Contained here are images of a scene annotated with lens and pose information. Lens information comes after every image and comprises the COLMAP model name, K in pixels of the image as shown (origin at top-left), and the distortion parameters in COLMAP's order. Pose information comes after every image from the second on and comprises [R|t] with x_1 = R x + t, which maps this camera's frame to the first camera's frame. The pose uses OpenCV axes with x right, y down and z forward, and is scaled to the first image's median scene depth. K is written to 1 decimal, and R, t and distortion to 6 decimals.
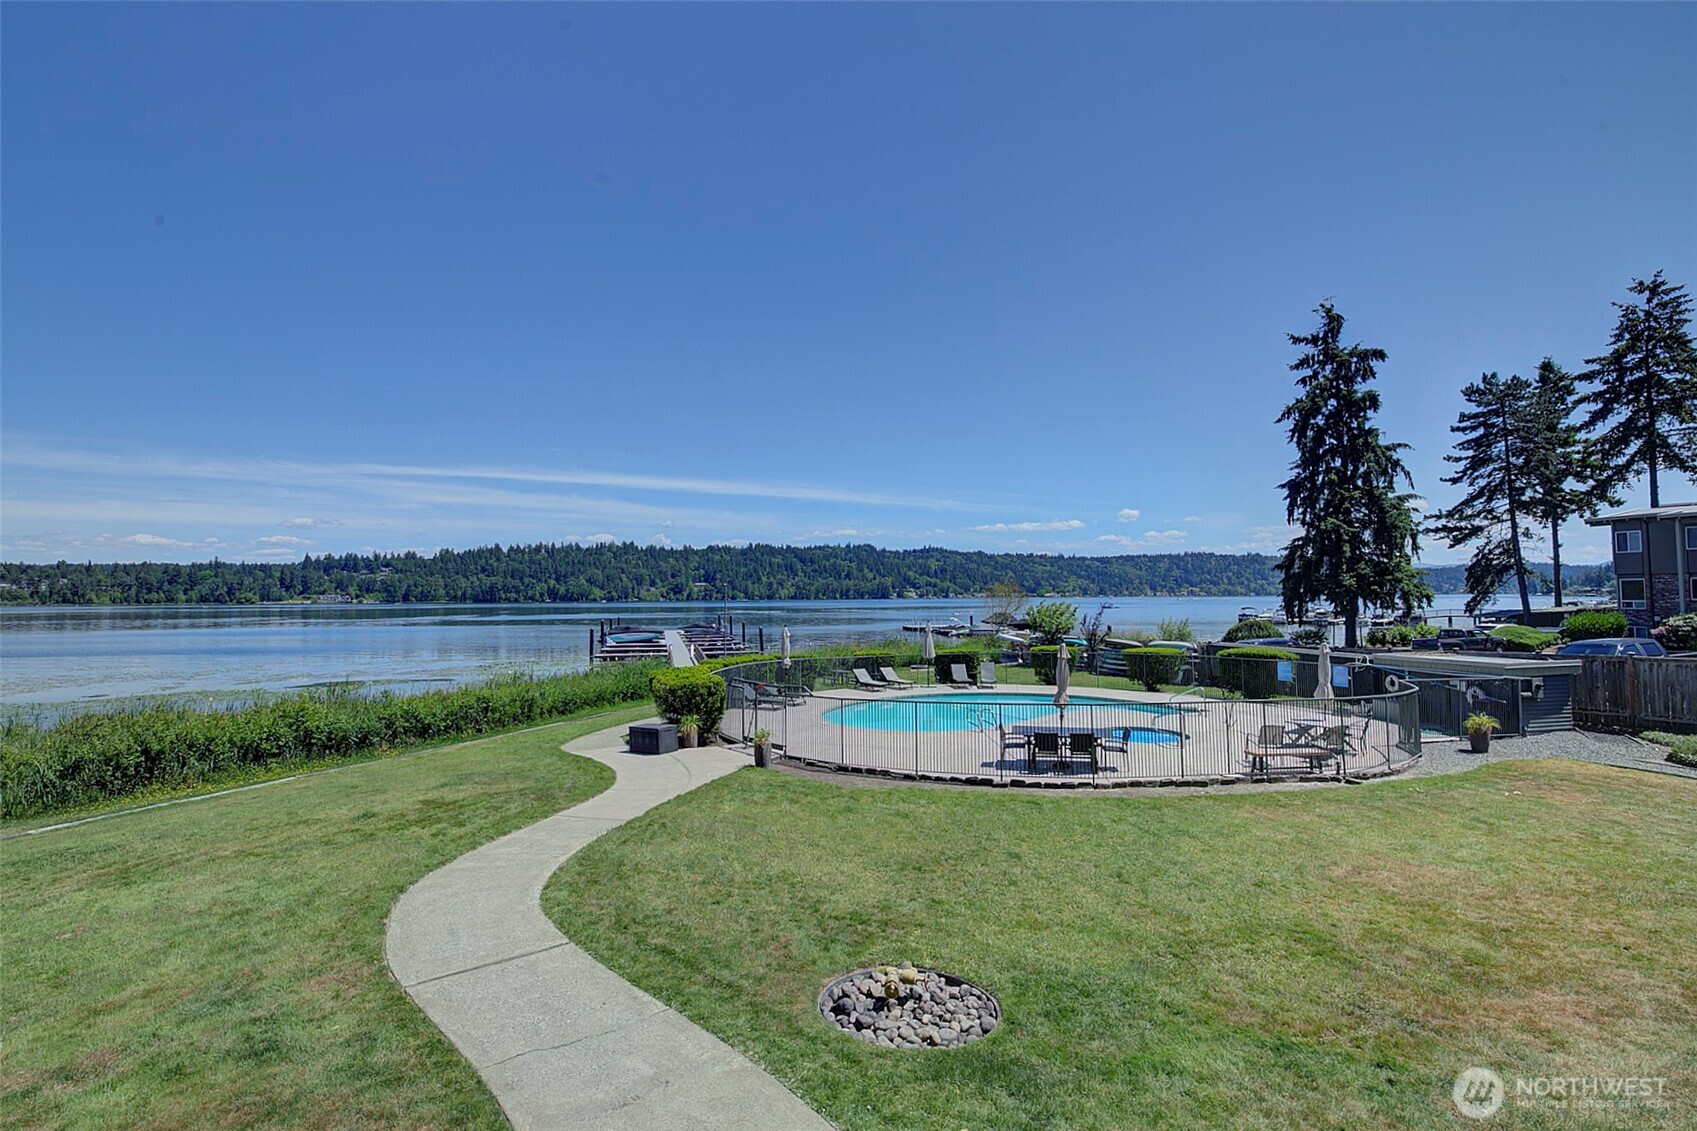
lens RADIAL K [[744.2, 0, 845.6], [0, 744.2, 566.3], [0, 0, 1]] dist [-0.010583, 0.000413]
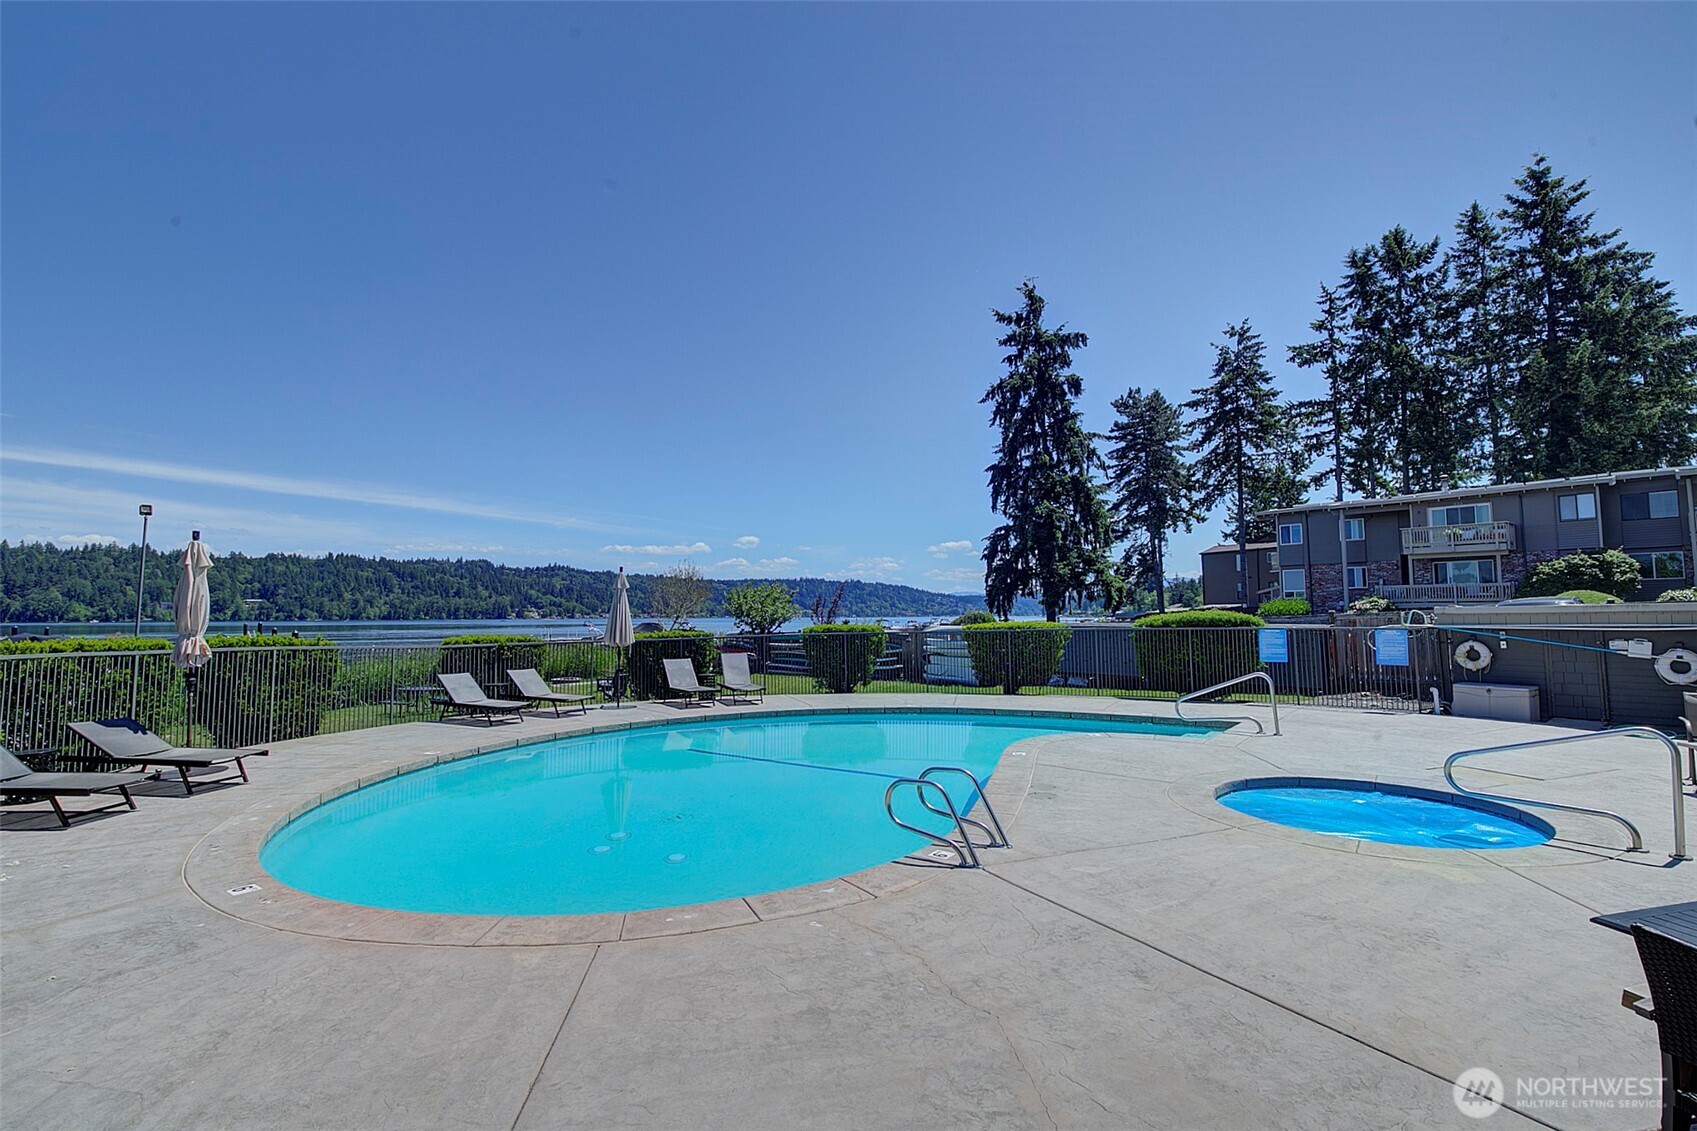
lens RADIAL K [[744.2, 0, 845.6], [0, 744.2, 566.3], [0, 0, 1]] dist [-0.010583, 0.000413]
pose [[0.884525, 0.034352, 0.465226, 0.008745], [-0.022082, 0.999250, -0.031800, 0.044722], [-0.465969, 0.017855, 0.884621, 0.271711]]
